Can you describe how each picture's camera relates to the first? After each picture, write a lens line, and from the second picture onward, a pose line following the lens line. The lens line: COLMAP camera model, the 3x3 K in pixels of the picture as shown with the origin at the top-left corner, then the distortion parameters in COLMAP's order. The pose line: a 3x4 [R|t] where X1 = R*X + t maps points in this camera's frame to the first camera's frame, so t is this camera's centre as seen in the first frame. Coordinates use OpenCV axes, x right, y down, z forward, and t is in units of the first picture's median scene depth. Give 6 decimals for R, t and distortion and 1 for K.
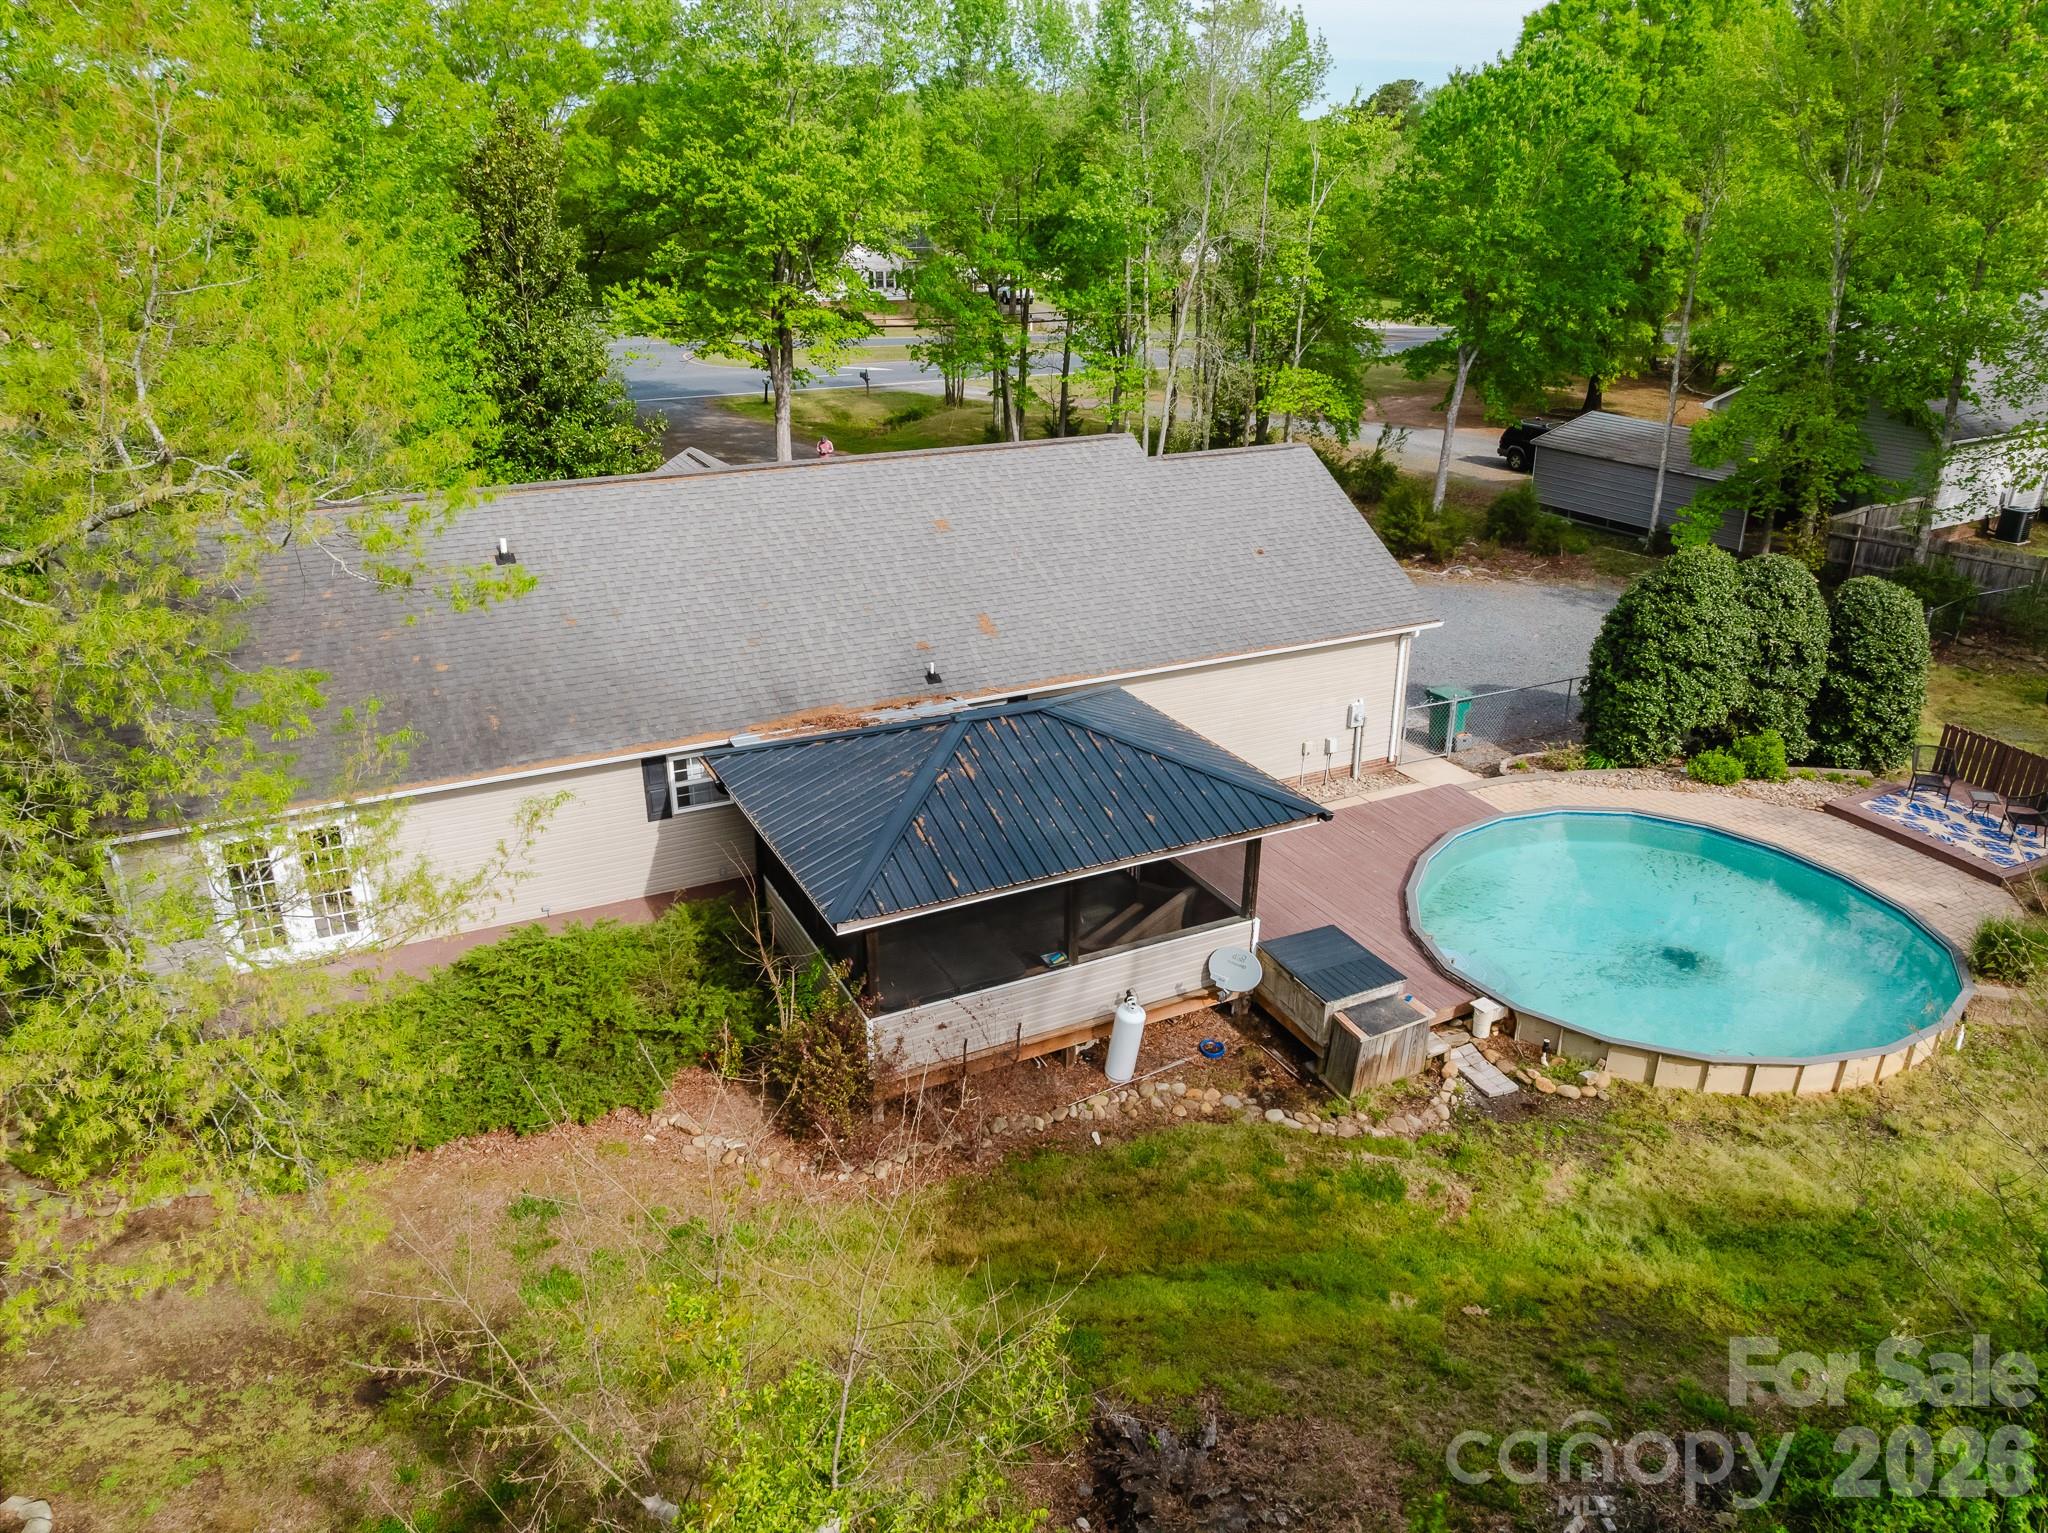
lens RADIAL K [[1439.7, 0, 1024.0], [0, 1439.7, 766.5], [0, 0, 1]] dist [-0.012471, -0.003098]
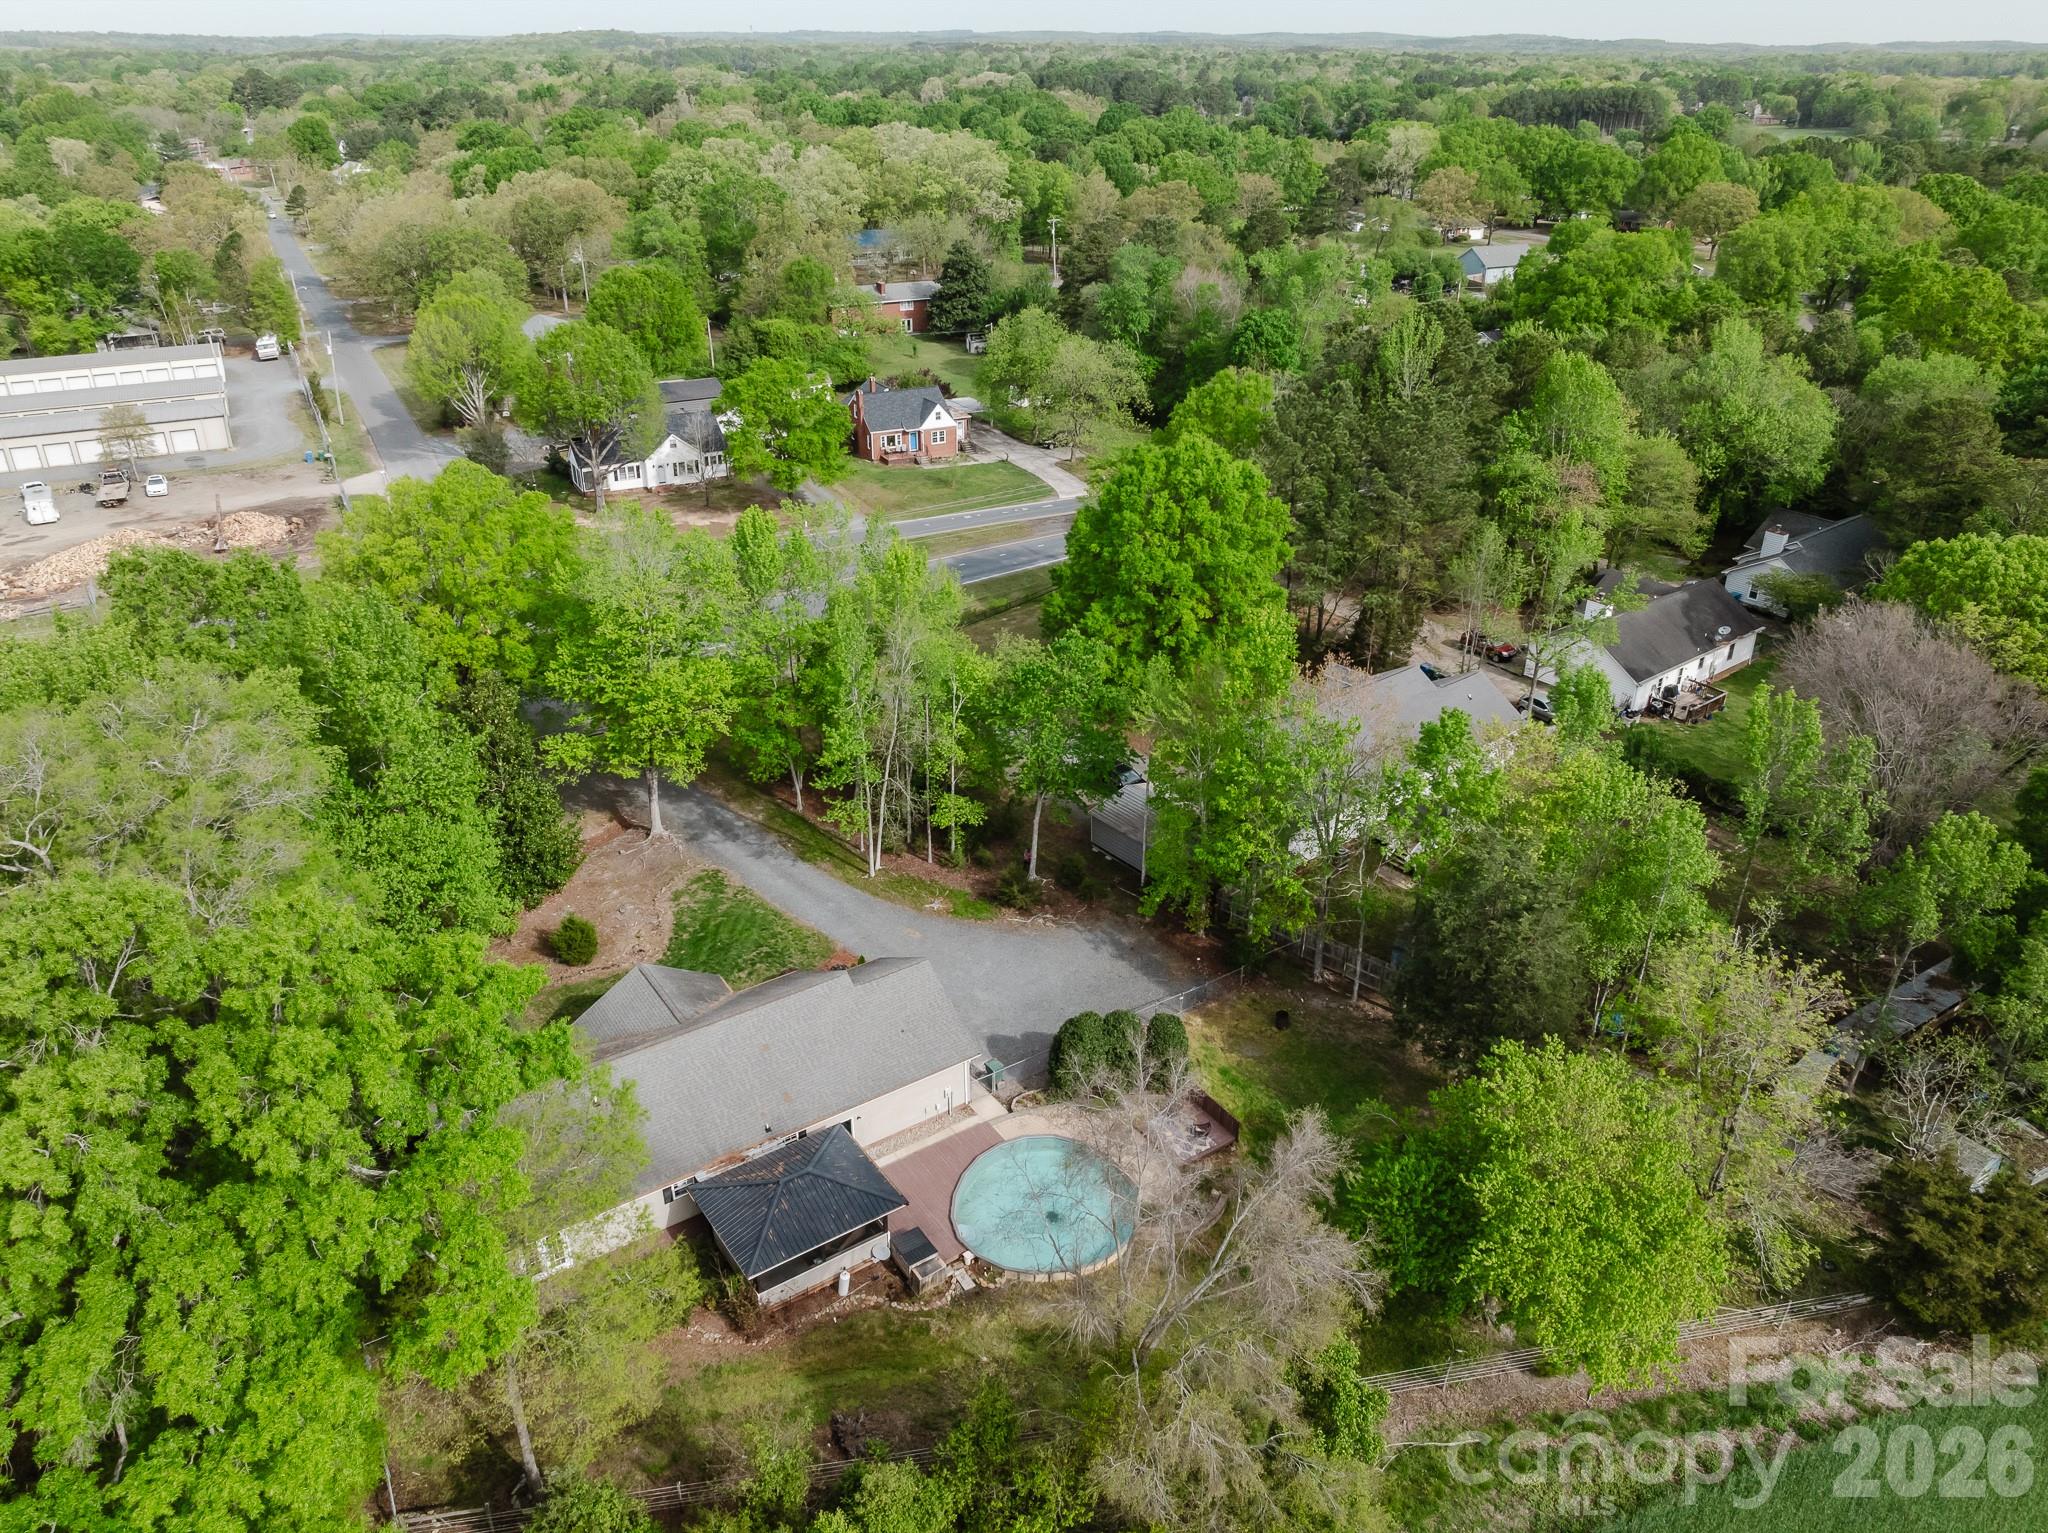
lens RADIAL K [[1439.7, 0, 1024.0], [0, 1439.7, 766.5], [0, 0, 1]] dist [-0.012471, -0.003098]
pose [[0.989439, -0.057627, 0.133004, 0.105596], [0.049423, 0.996713, 0.064187, -1.053424], [-0.136266, -0.056936, 0.989035, -1.942403]]
